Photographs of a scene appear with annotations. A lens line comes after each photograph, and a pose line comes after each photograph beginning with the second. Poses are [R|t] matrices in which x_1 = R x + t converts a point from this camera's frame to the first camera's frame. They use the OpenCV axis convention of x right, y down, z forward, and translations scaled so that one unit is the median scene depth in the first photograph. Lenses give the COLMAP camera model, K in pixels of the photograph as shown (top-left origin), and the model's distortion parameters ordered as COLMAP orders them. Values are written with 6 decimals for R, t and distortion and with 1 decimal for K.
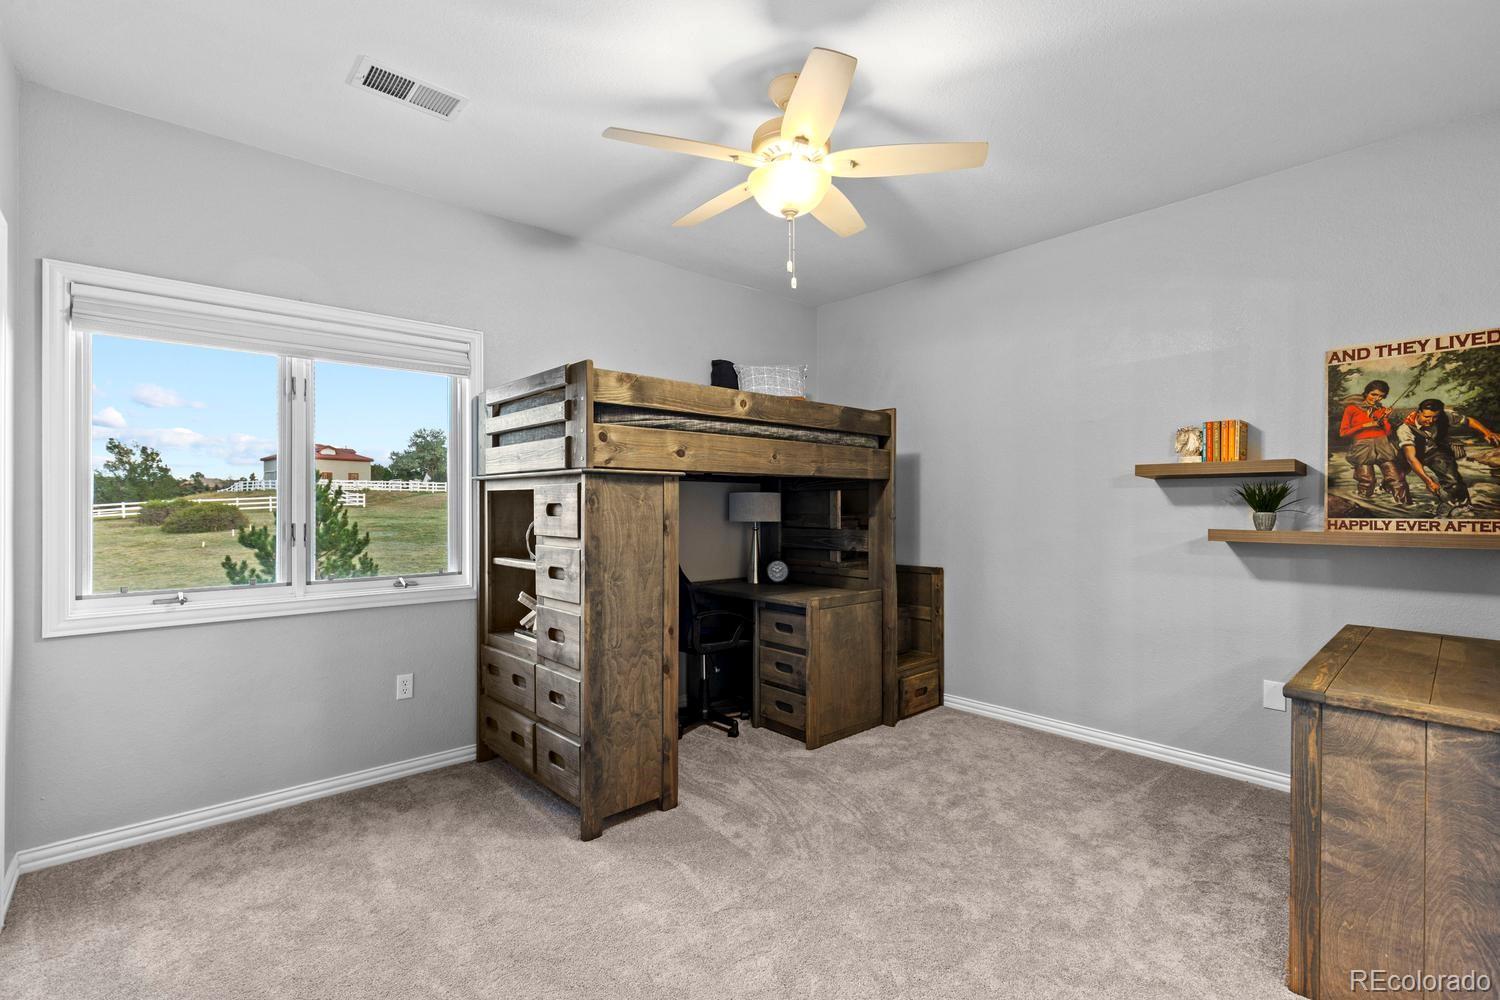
lens RADIAL K [[685.0, 0, 746.0], [0, 685.0, 501.4], [0, 0, 1]] dist [0.007066, 0.000313]
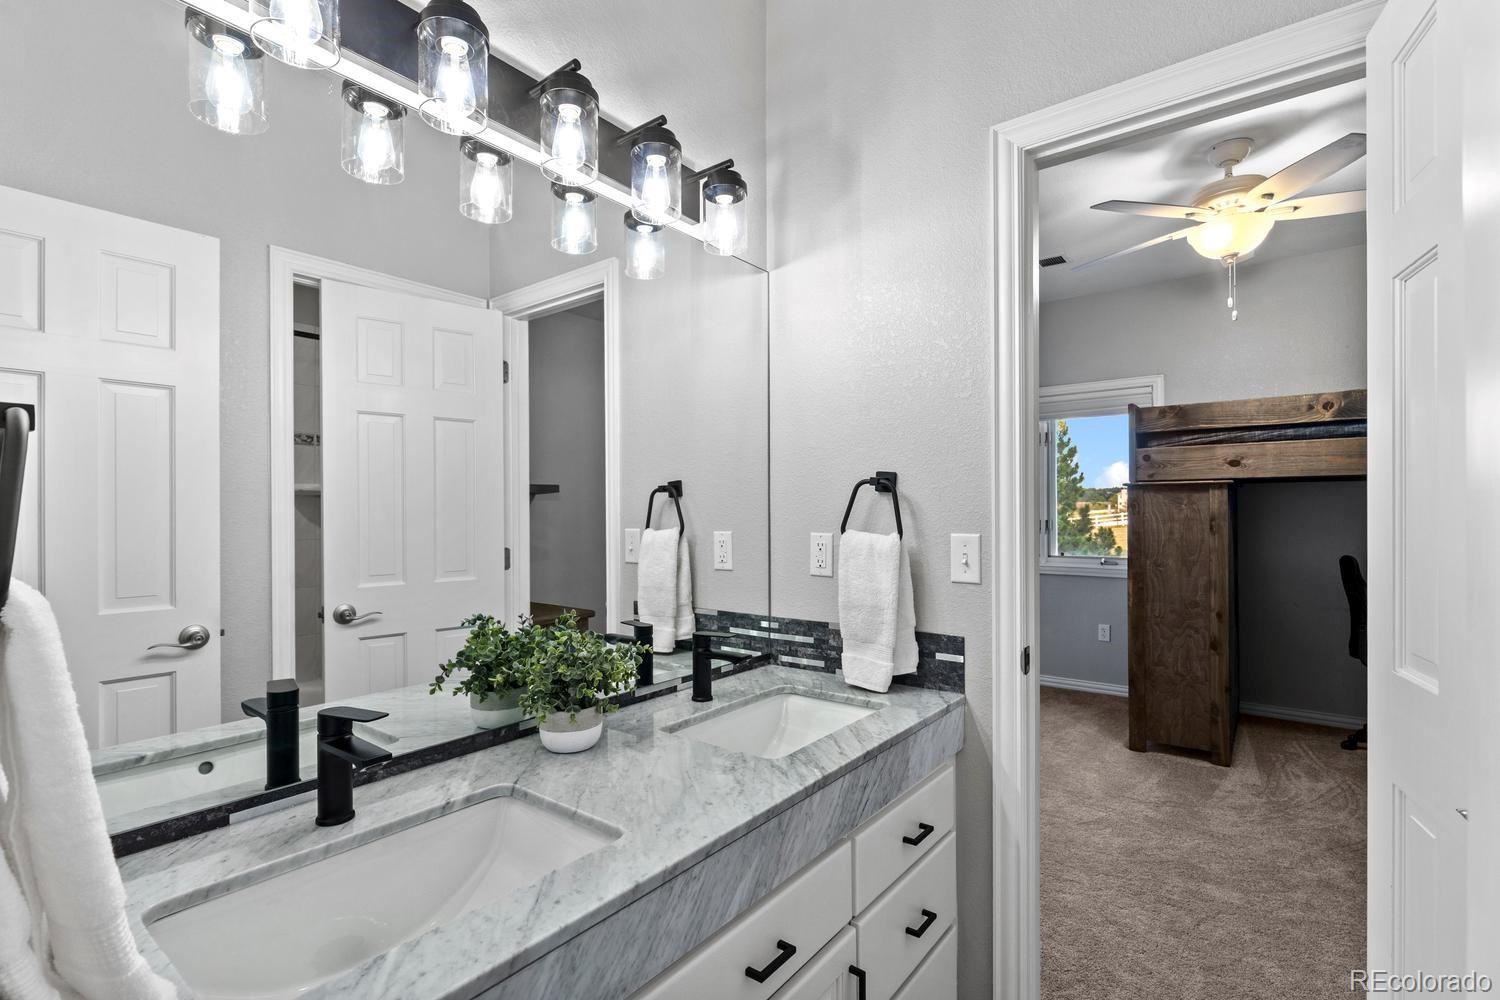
lens RADIAL K [[685.0, 0, 742.7], [0, 685.0, 508.0], [0, 0, 1]] dist [0.007066, 0.000313]
pose [[0.176067, -0.004350, -0.984369, 0.945329], [0.012695, 0.999917, -0.002148, -0.003707], [0.984296, -0.012119, 0.176108, -0.014889]]
